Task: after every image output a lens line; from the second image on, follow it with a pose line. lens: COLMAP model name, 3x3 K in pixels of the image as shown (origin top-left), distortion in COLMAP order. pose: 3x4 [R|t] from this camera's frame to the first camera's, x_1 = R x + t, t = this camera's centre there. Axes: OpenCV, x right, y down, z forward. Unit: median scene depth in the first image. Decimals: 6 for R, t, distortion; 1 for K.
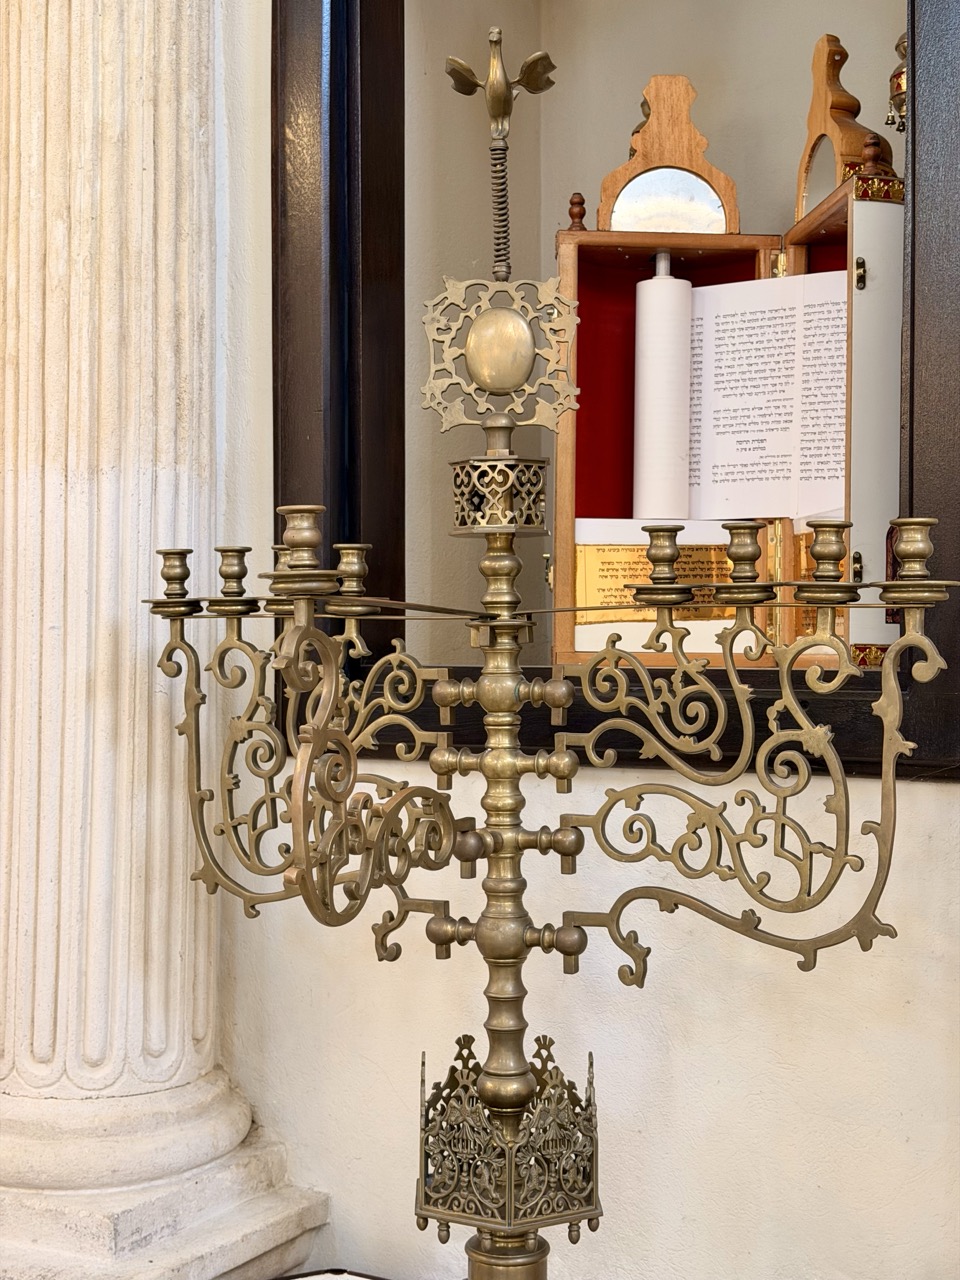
lens RADIAL K [[1834.2, 0, 480.0], [0, 1834.2, 640.0], [0, 0, 1]] dist [0.116791, -0.007458]
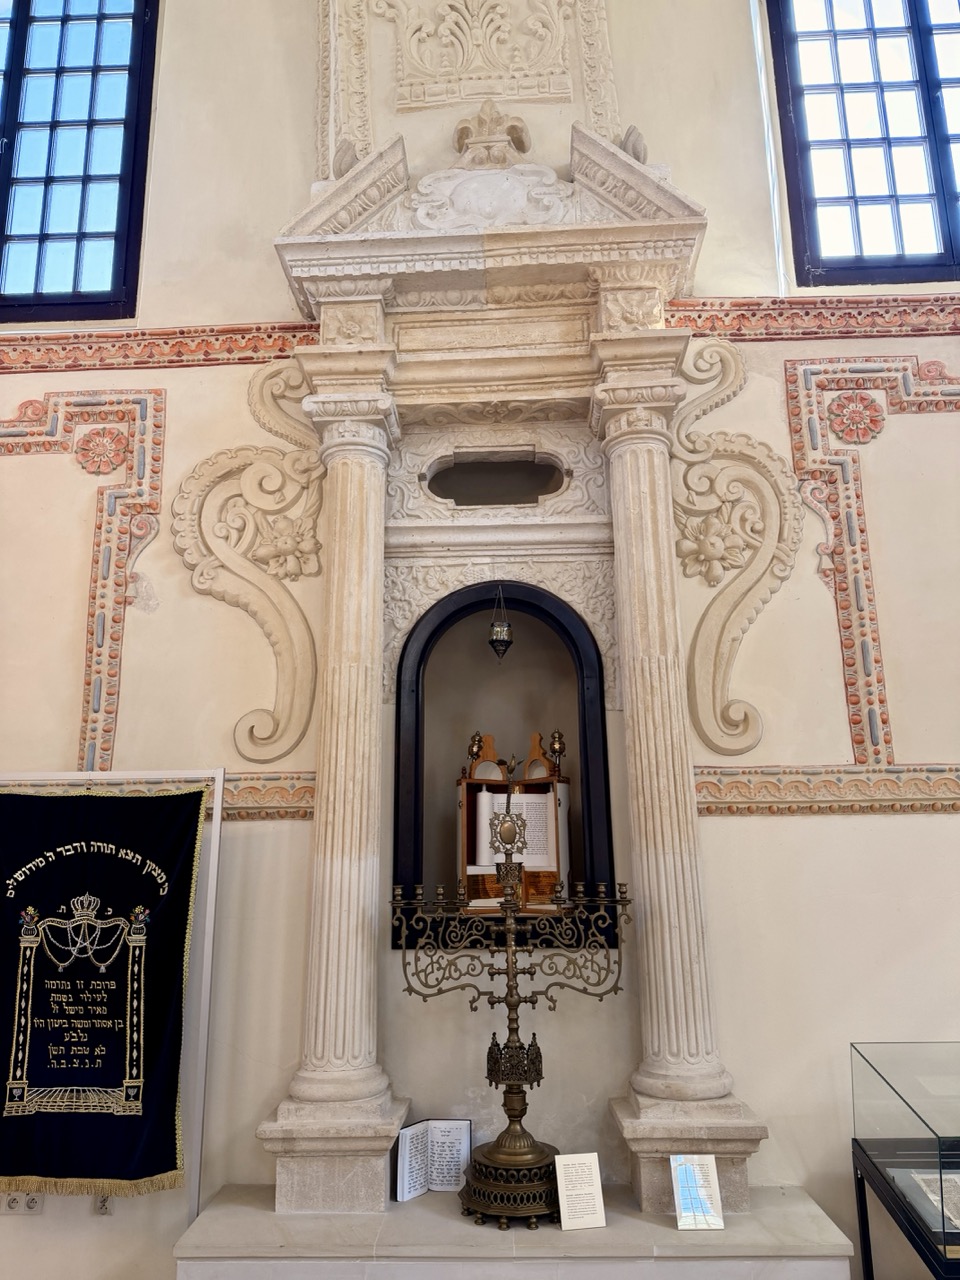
lens RADIAL K [[905.2, 0, 480.0], [0, 905.2, 640.0], [0, 0, 1]] dist [0.135867, -0.249675]
pose [[0.886602, 0.096548, 0.452345, -0.925457], [0.008617, 0.974354, -0.224854, -0.122648], [-0.462454, 0.203254, 0.863032, -0.669652]]
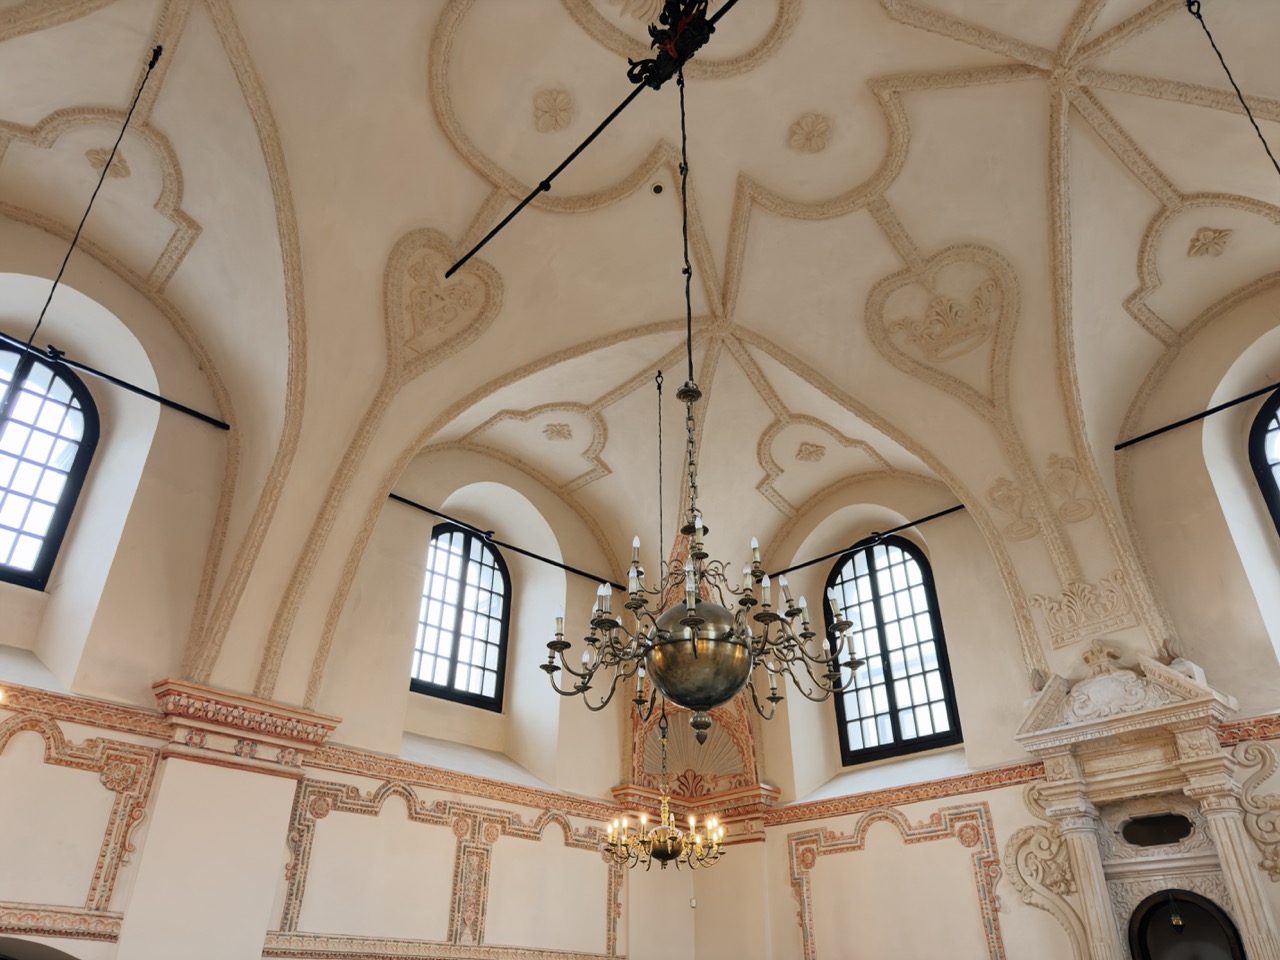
lens RADIAL K [[910.5, 0, 636.9], [0, 910.5, 469.3], [0, 0, 1]] dist [0.006527, -0.007649]
pose [[0.960540, -0.135348, -0.242989, -1.034975], [-0.008506, 0.858914, -0.512050, -0.217355], [0.278012, 0.493911, 0.823870, -4.102154]]
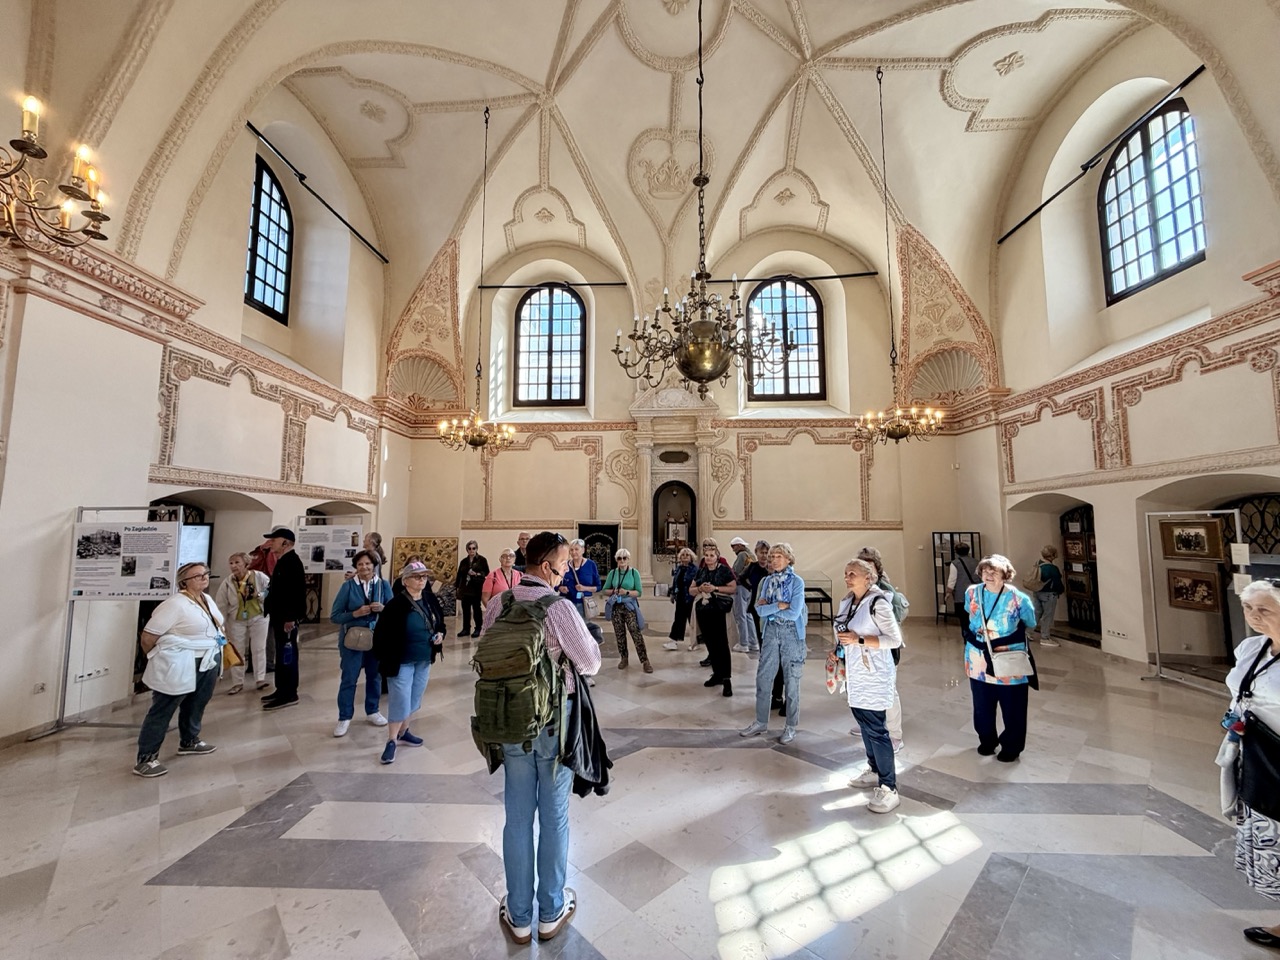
lens RADIAL K [[512.9, 0, 643.4], [0, 512.9, 481.3], [0, 0, 1]] dist [-0.002021, 0.000184]
pose [[0.889278, 0.050169, 0.454608, -2.850925], [-0.007102, 0.995361, -0.095951, -0.176932], [-0.457313, 0.082098, 0.885508, -3.790289]]
